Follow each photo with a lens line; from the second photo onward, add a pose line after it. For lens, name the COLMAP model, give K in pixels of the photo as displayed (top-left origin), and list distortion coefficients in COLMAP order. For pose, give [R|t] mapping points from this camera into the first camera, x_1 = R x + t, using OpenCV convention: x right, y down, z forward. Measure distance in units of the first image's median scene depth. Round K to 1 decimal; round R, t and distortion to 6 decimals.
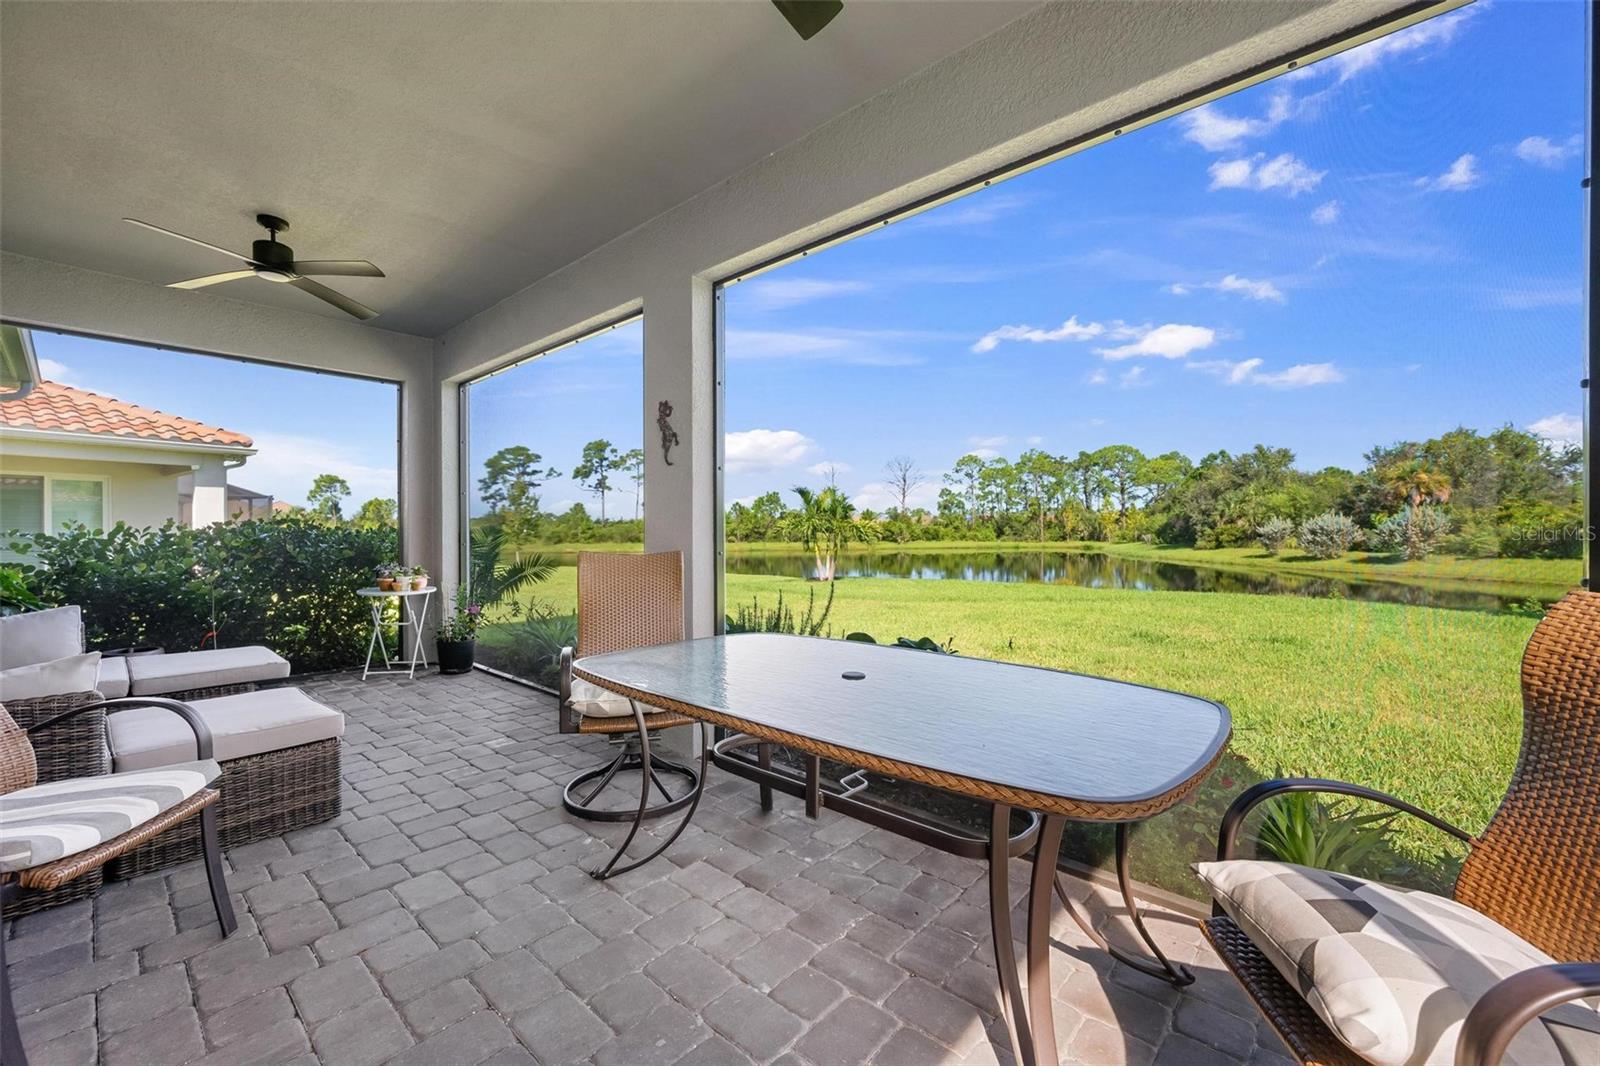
lens RADIAL K [[639.6, 0, 798.1], [0, 639.6, 532.8], [0, 0, 1]] dist [0.003257, 0.000654]
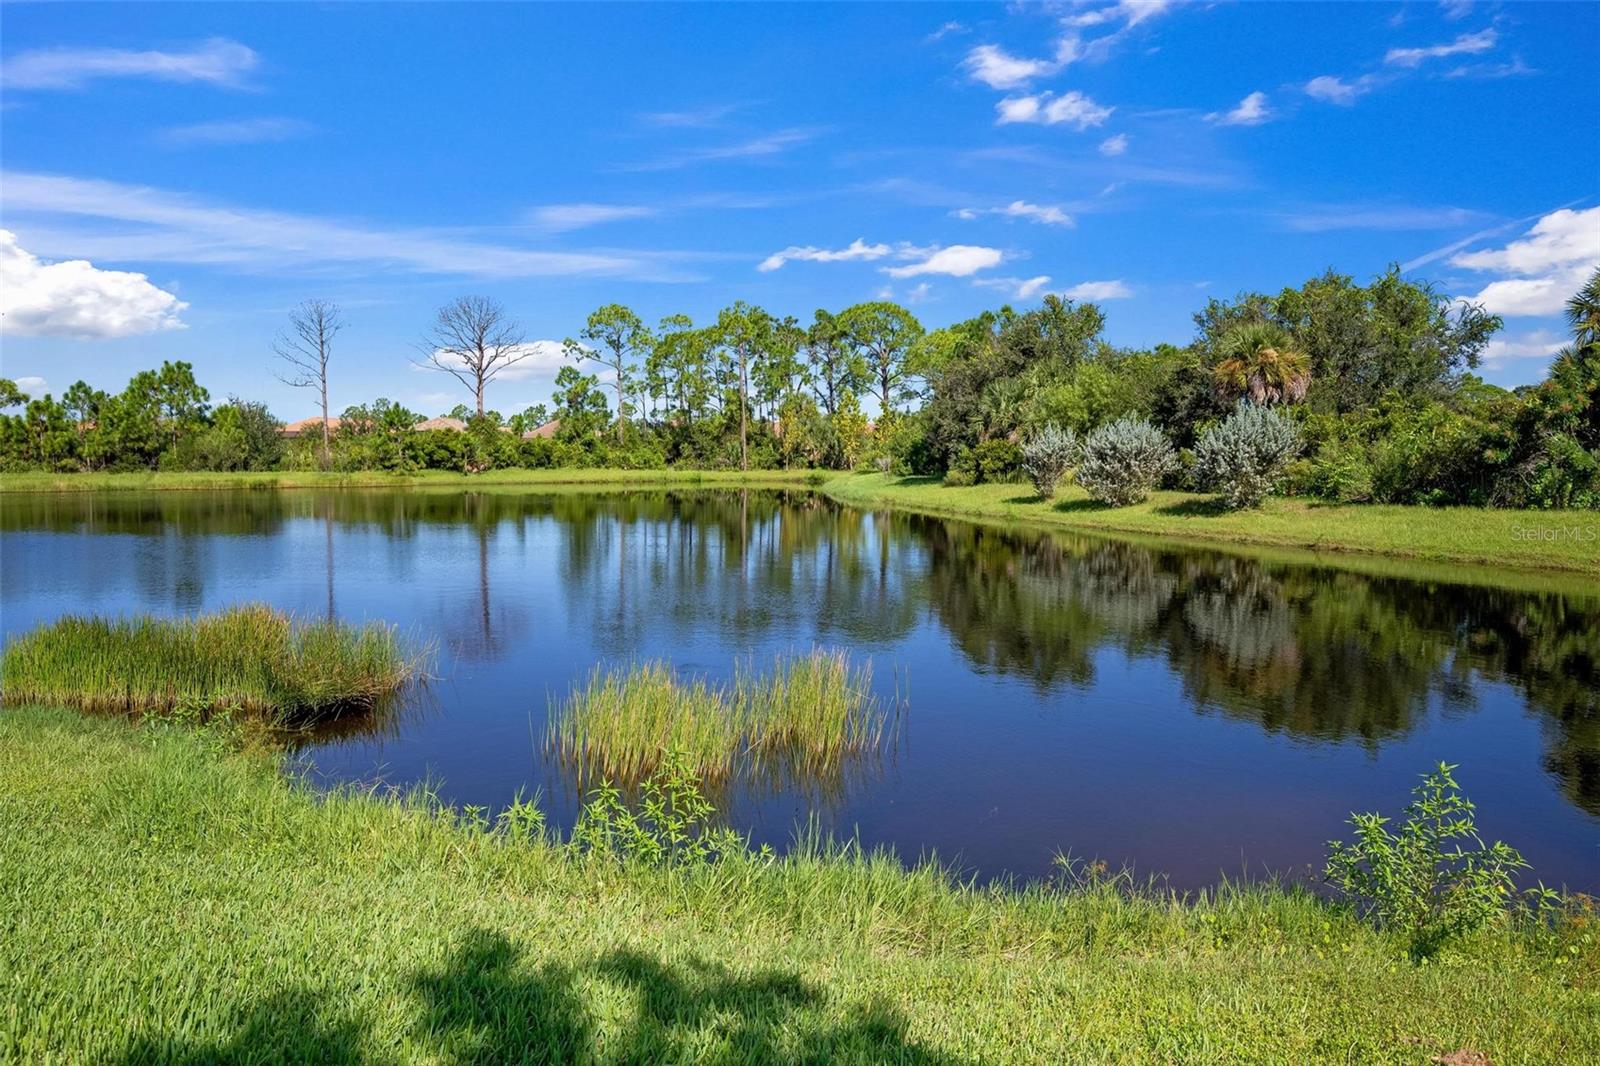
lens RADIAL K [[1067.1, 0, 800.5], [0, 1067.1, 533.6], [0, 0, 1]] dist [-0.000786, -0.001211]
pose [[0.945015, -0.018999, 0.326476, 0.253054], [-0.005451, 0.997257, 0.073814, 0.000403], [-0.326982, -0.071535, 0.942319, 0.226366]]
